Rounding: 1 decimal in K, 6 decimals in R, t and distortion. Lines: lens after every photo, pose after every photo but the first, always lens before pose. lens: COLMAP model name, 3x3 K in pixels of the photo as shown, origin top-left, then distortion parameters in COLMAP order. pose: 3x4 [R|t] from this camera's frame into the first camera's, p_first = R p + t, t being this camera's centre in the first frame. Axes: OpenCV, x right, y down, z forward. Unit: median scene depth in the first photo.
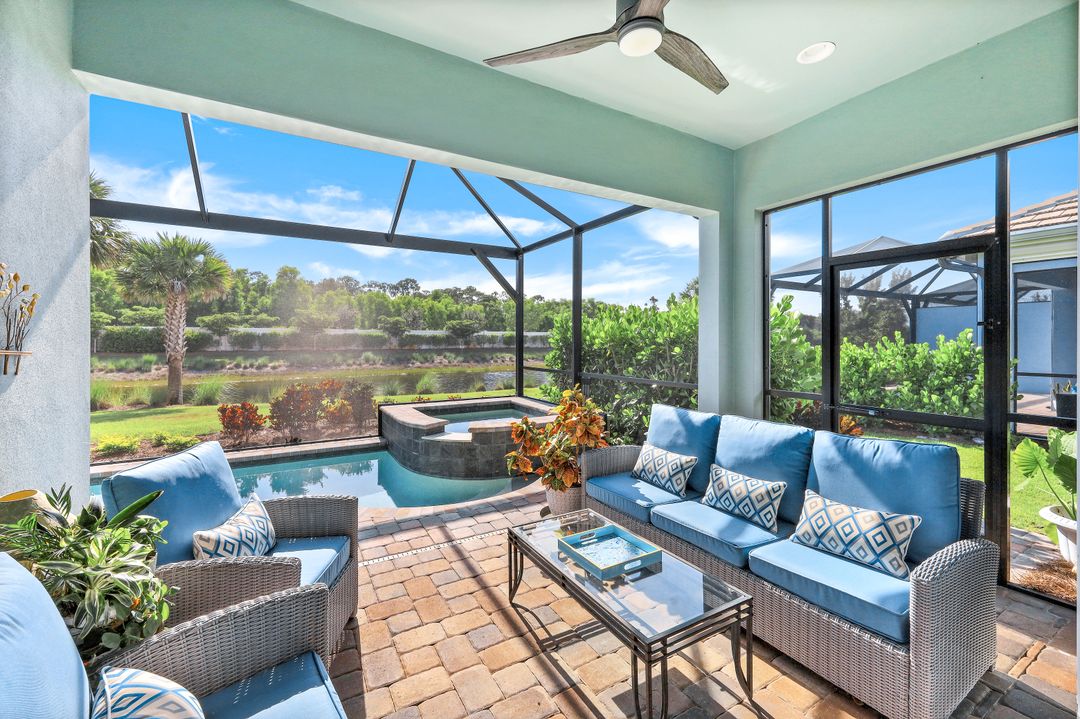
lens RADIAL K [[444.0, 0, 536.9], [0, 444.0, 340.7], [0, 0, 1]] dist [0.000468, 0.000380]
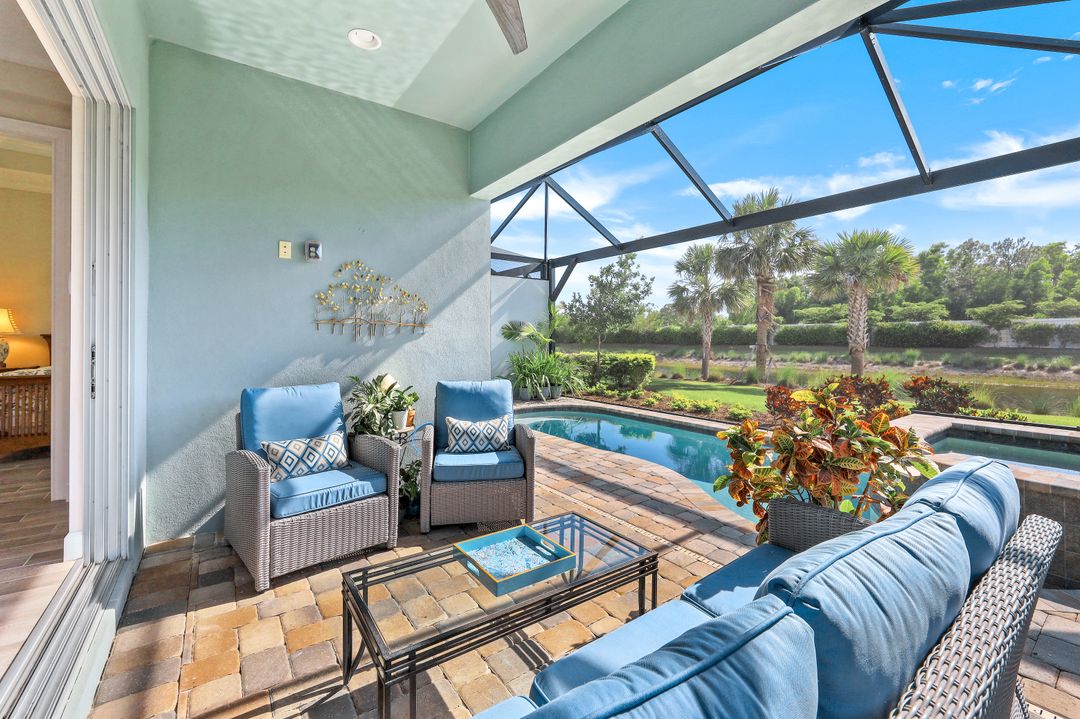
lens RADIAL K [[447.9, 0, 538.1], [0, 447.9, 333.4], [0, 0, 1]] dist [0.001494, 0.000544]
pose [[0.100227, -0.011463, -0.994899, 0.149372], [0.003008, 0.999933, -0.011218, 0.010707], [0.994960, -0.001869, 0.100255, 0.145440]]
